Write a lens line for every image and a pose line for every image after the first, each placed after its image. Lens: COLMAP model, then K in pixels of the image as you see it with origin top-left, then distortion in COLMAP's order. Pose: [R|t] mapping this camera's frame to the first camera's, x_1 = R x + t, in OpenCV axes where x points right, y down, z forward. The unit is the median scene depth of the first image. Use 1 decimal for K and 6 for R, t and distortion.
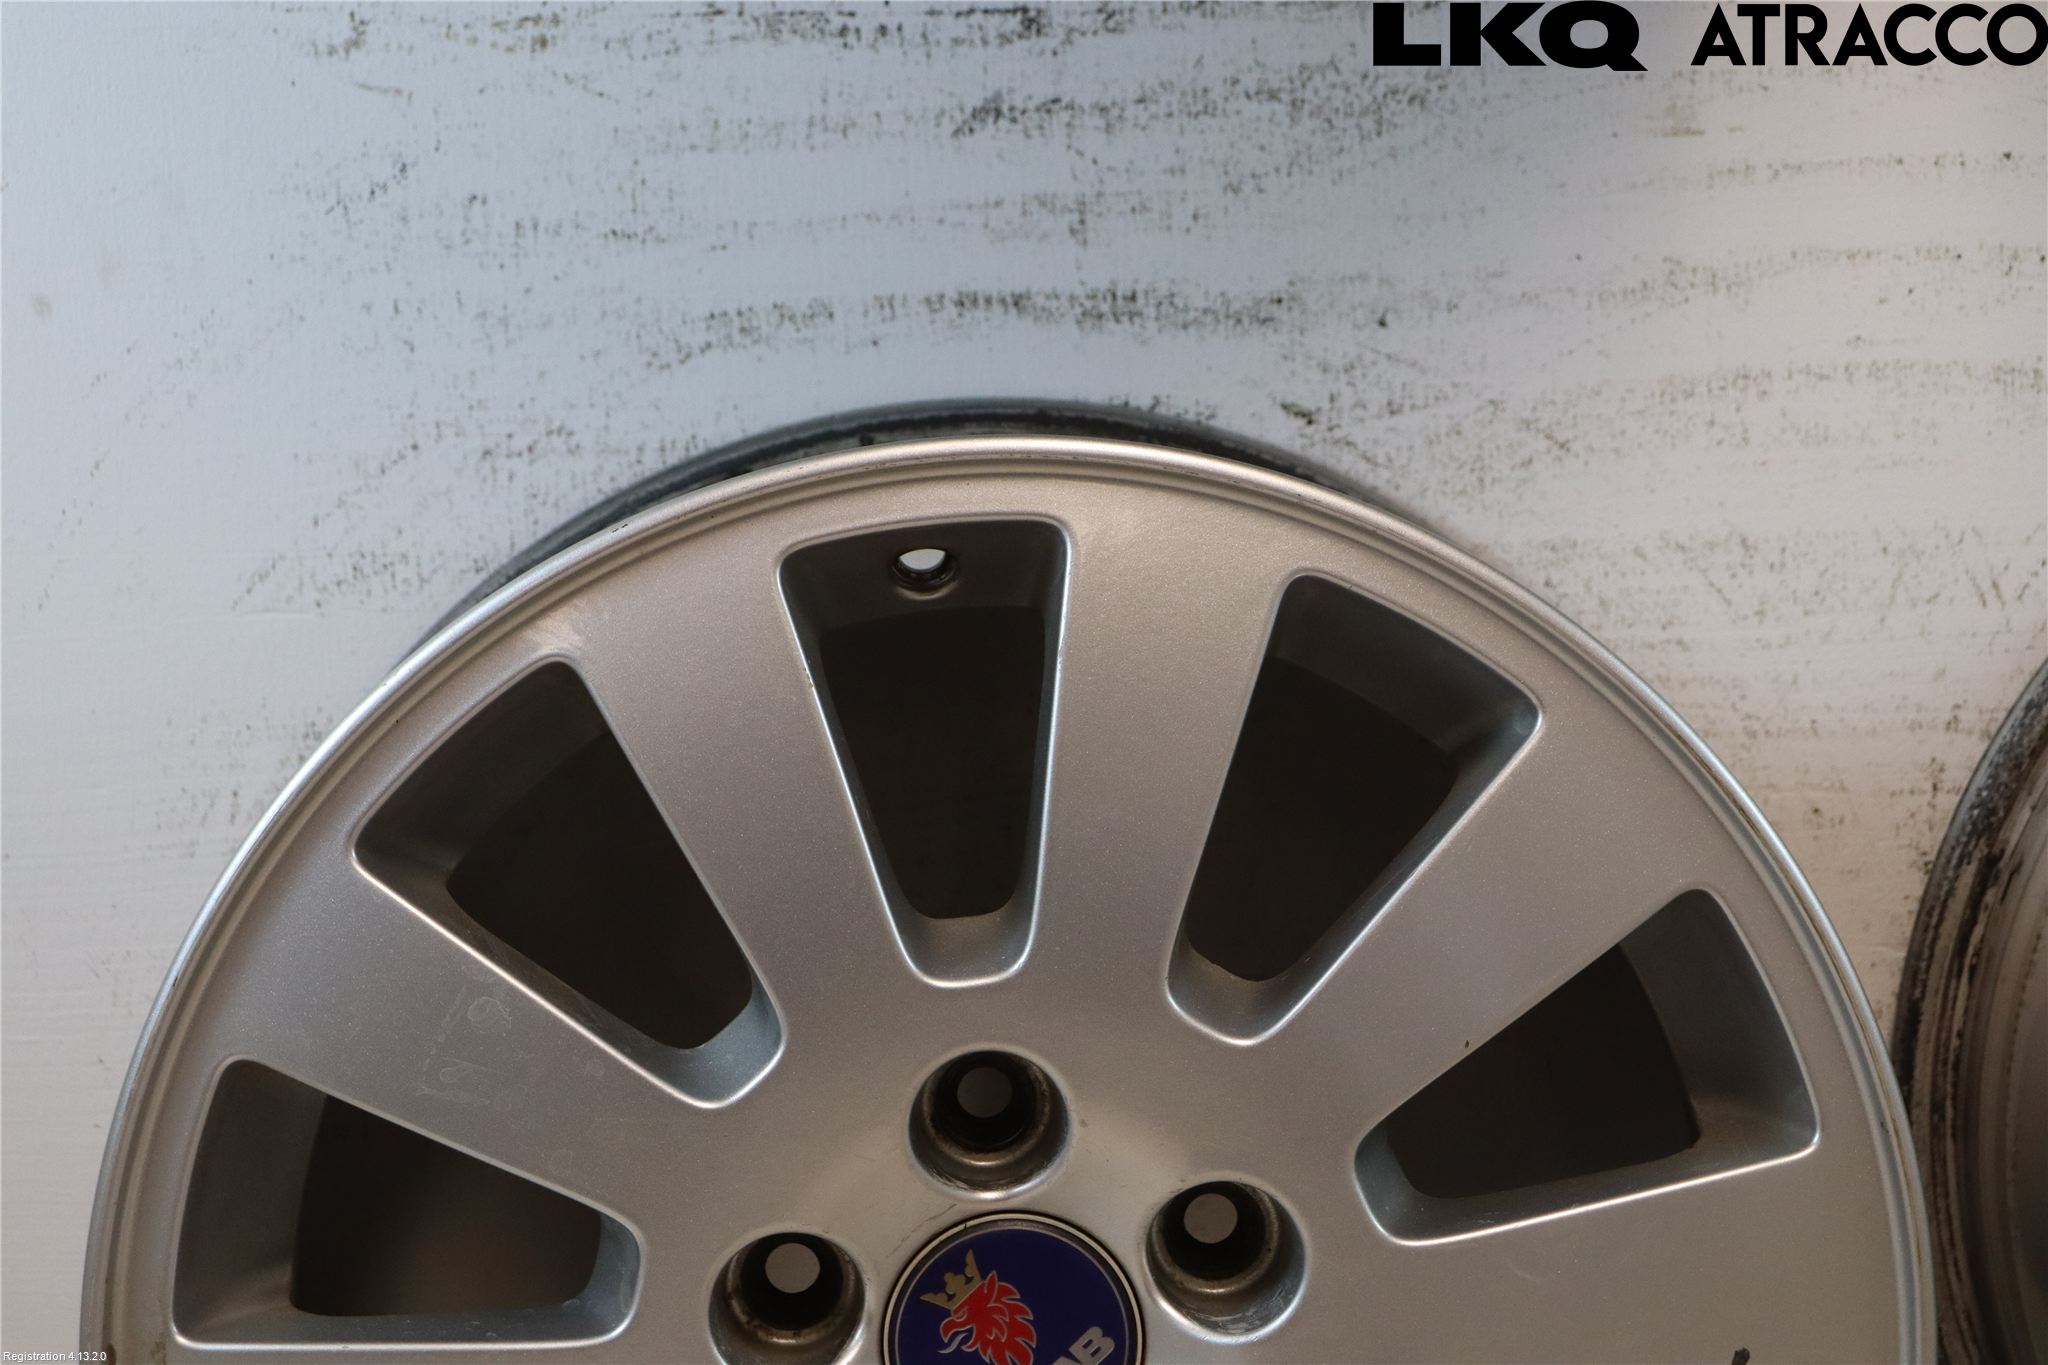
lens RADIAL K [[5111.9, 0, 1016.1], [0, 5111.9, 695.6], [0, 0, 1]] dist [0.488902, 0.000000]
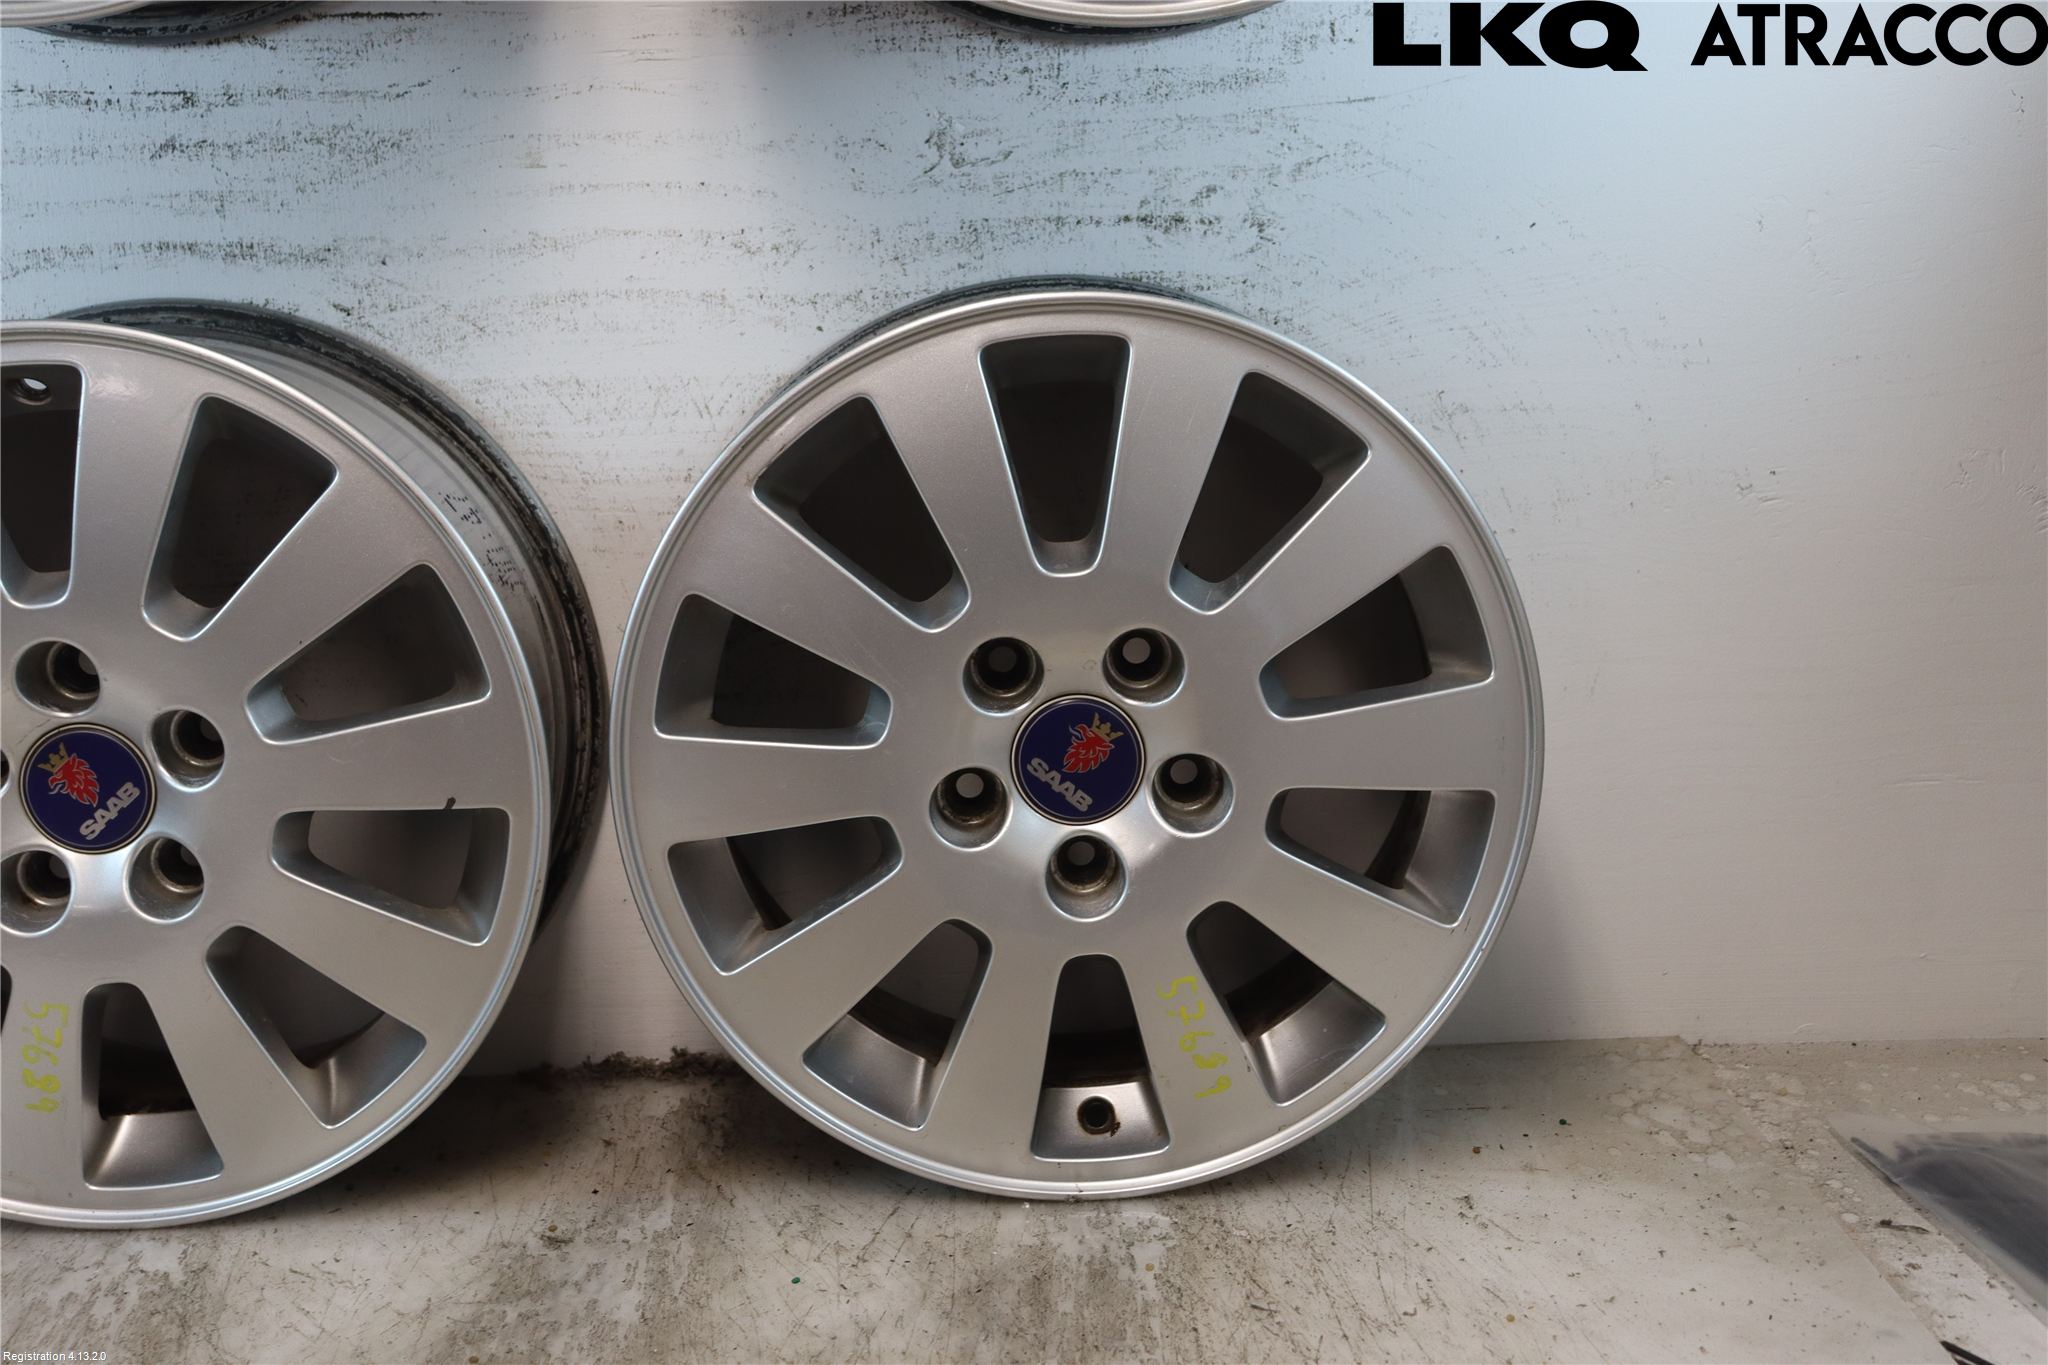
lens RADIAL K [[2567.0, 0, 1039.7], [0, 2567.0, 721.1], [0, 0, 1]] dist [0.013491, 0.000000]
pose [[0.999686, 0.019855, -0.015309, 0.335073], [-0.018111, 0.994125, 0.106713, -0.009467], [0.017338, -0.106402, 0.994172, 0.035803]]
